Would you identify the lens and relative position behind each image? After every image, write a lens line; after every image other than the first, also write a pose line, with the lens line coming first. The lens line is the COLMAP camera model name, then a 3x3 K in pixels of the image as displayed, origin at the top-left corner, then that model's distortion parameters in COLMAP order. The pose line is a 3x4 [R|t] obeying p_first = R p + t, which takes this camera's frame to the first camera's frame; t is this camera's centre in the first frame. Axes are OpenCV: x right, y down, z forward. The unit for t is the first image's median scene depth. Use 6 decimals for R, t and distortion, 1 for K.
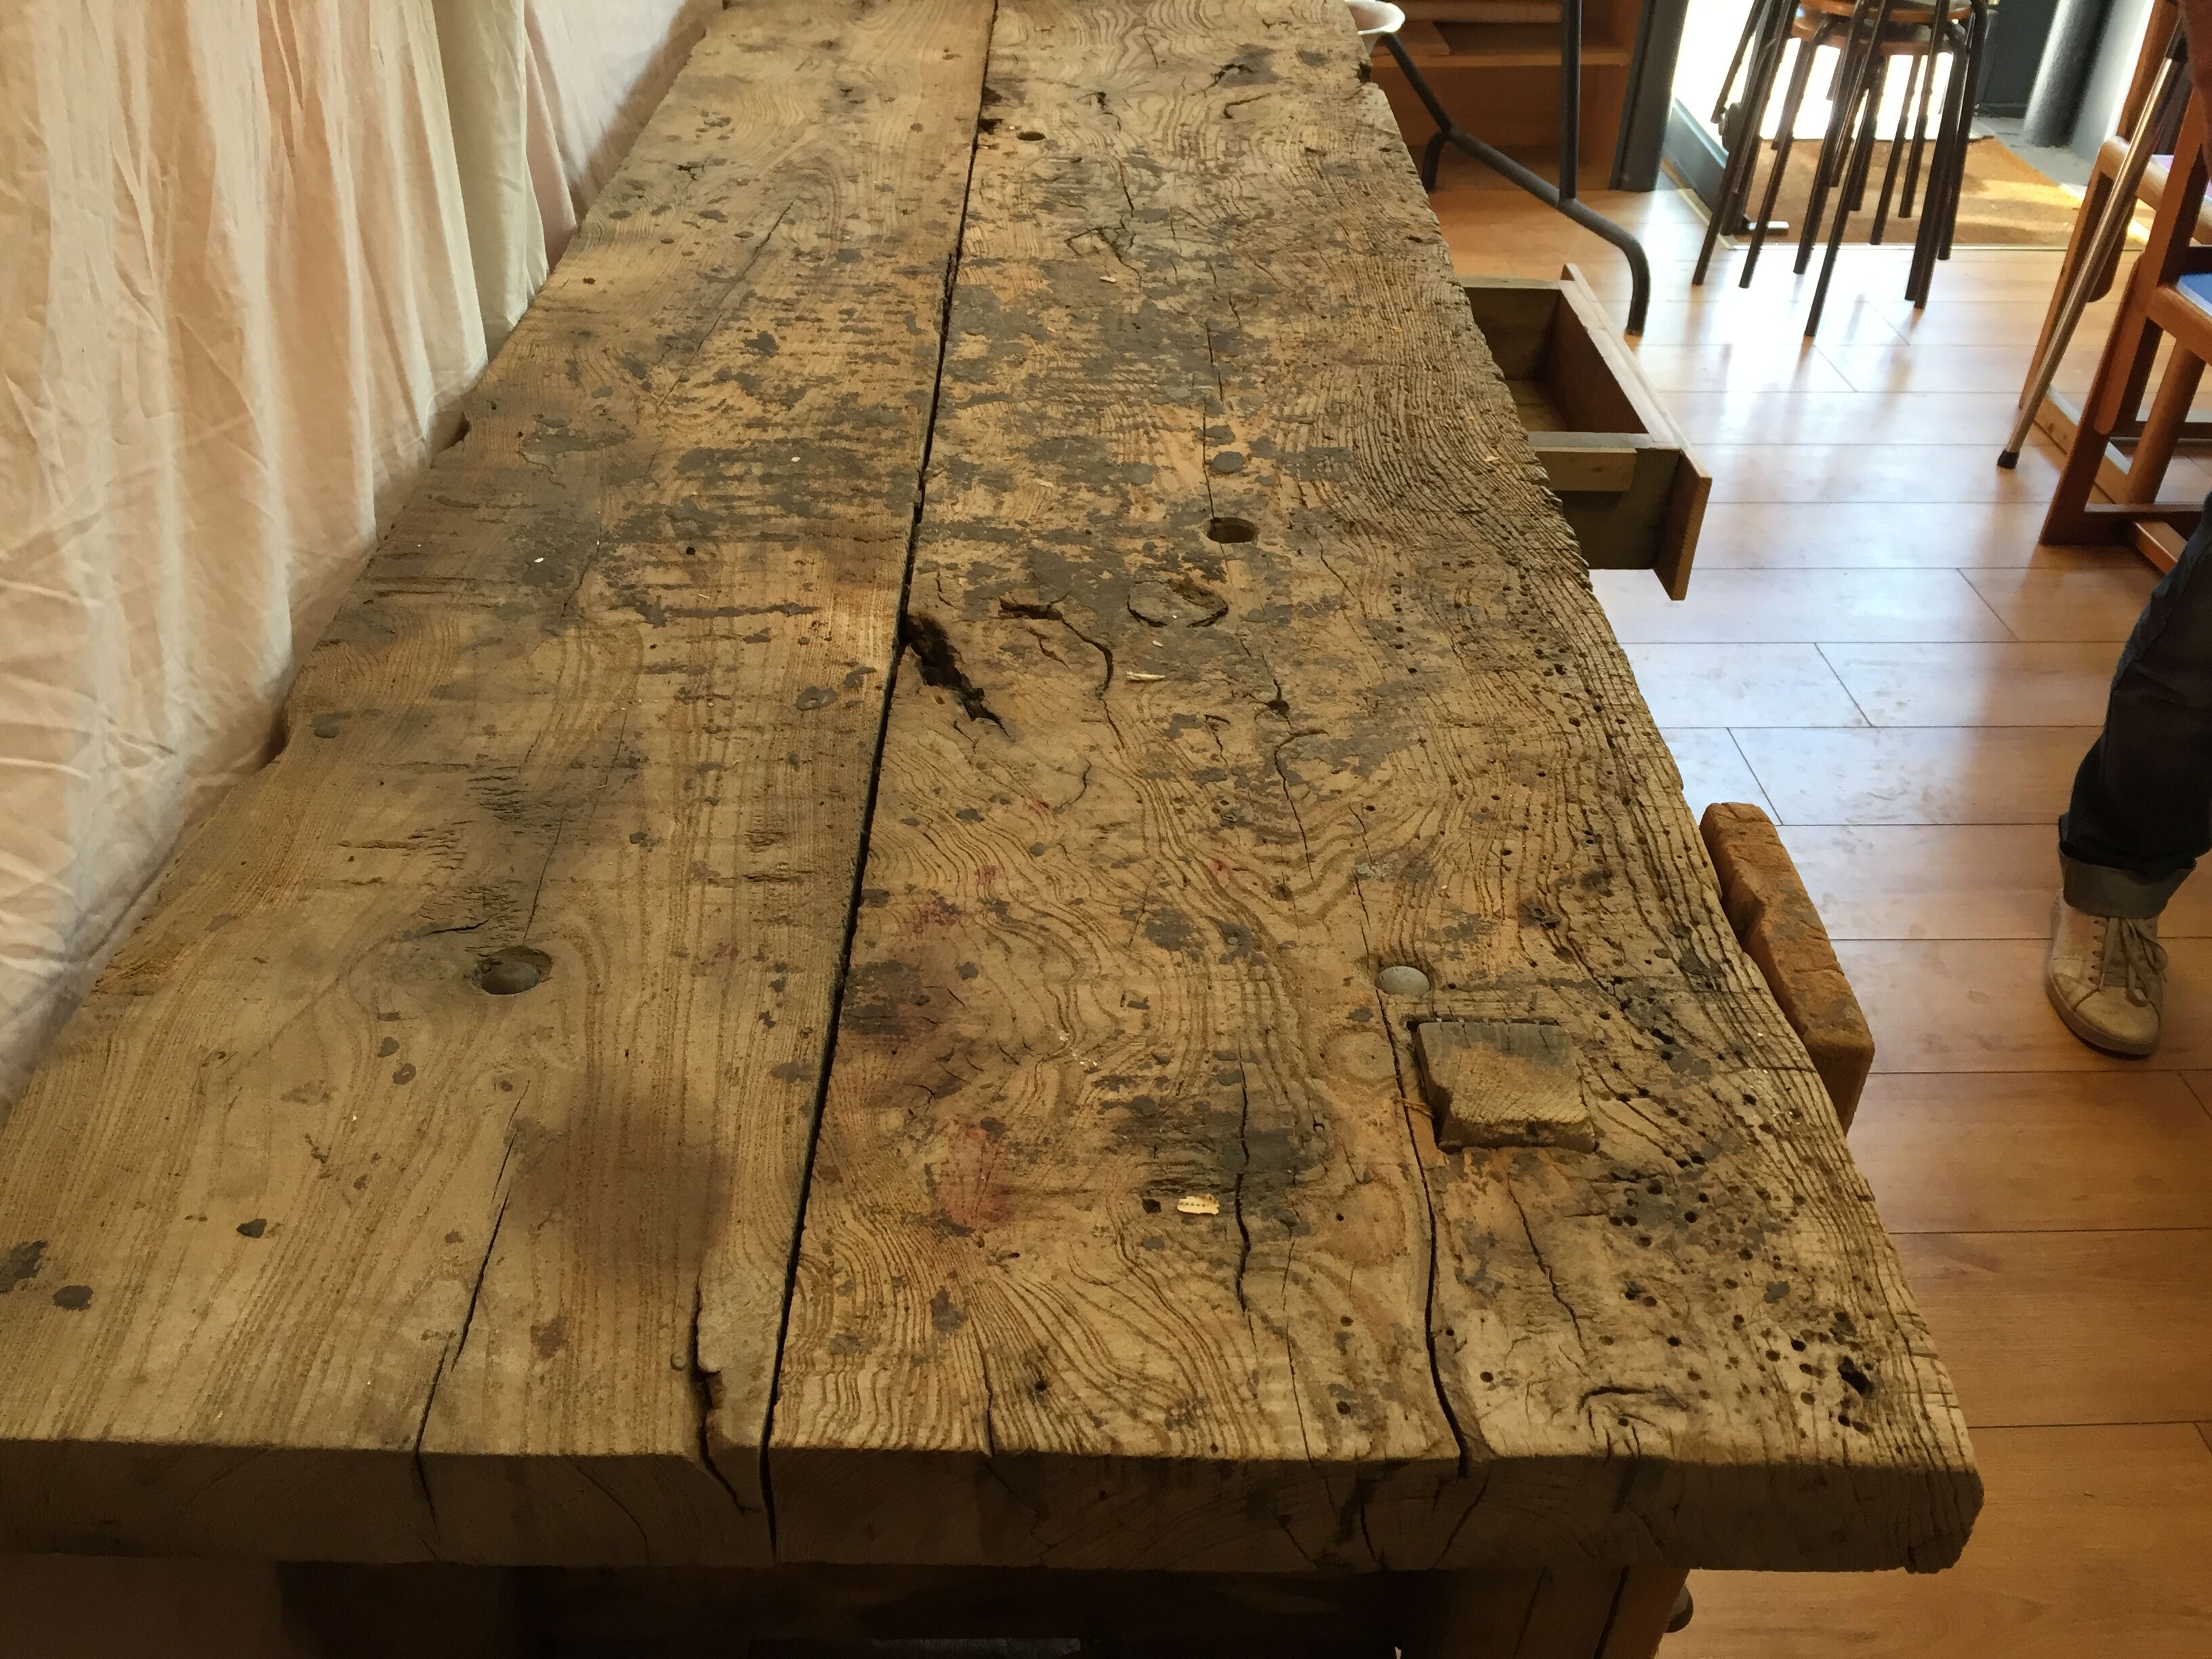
lens RADIAL K [[1898.8, 0, 1106.0], [0, 1898.8, 829.5], [0, 0, 1]] dist [0.090517, -0.143282]
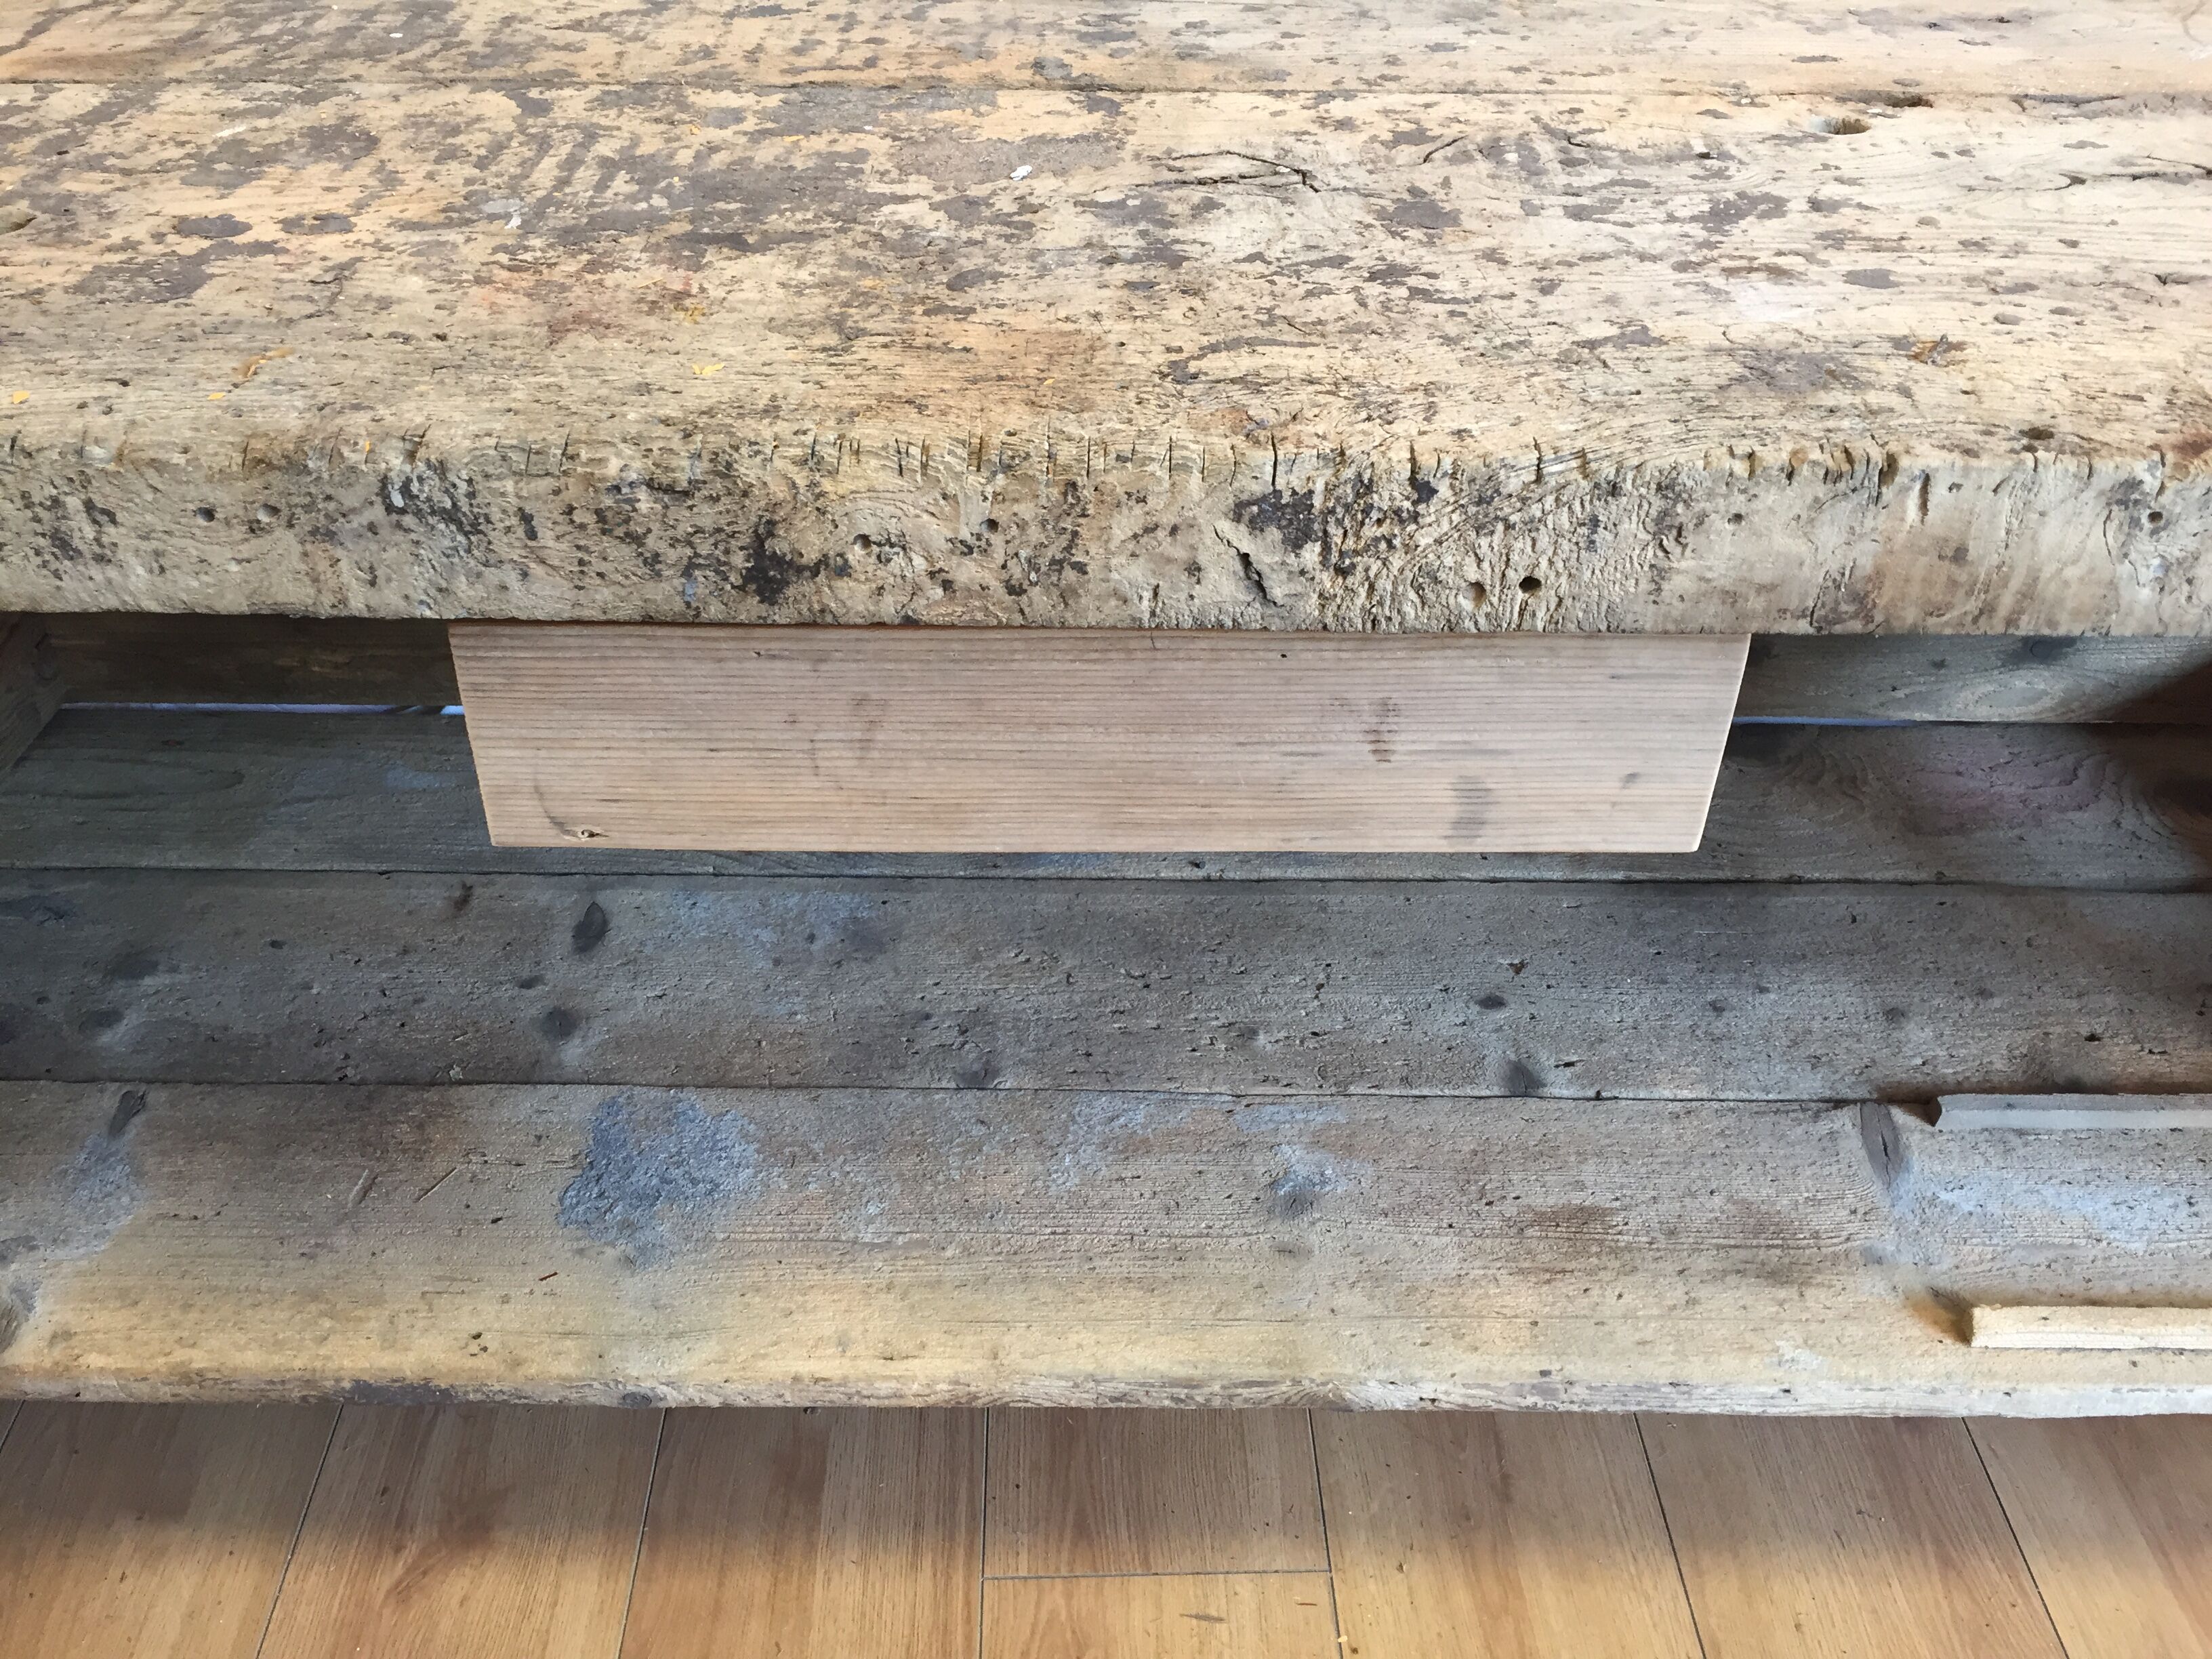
lens RADIAL K [[1898.8, 0, 1106.0], [0, 1898.8, 829.5], [0, 0, 1]] dist [0.090517, -0.143282]
pose [[-0.025834, 0.587062, -0.809129, 0.945129], [-0.585920, 0.646906, 0.488068, -0.752610], [0.809957, 0.486694, 0.327259, 1.549925]]
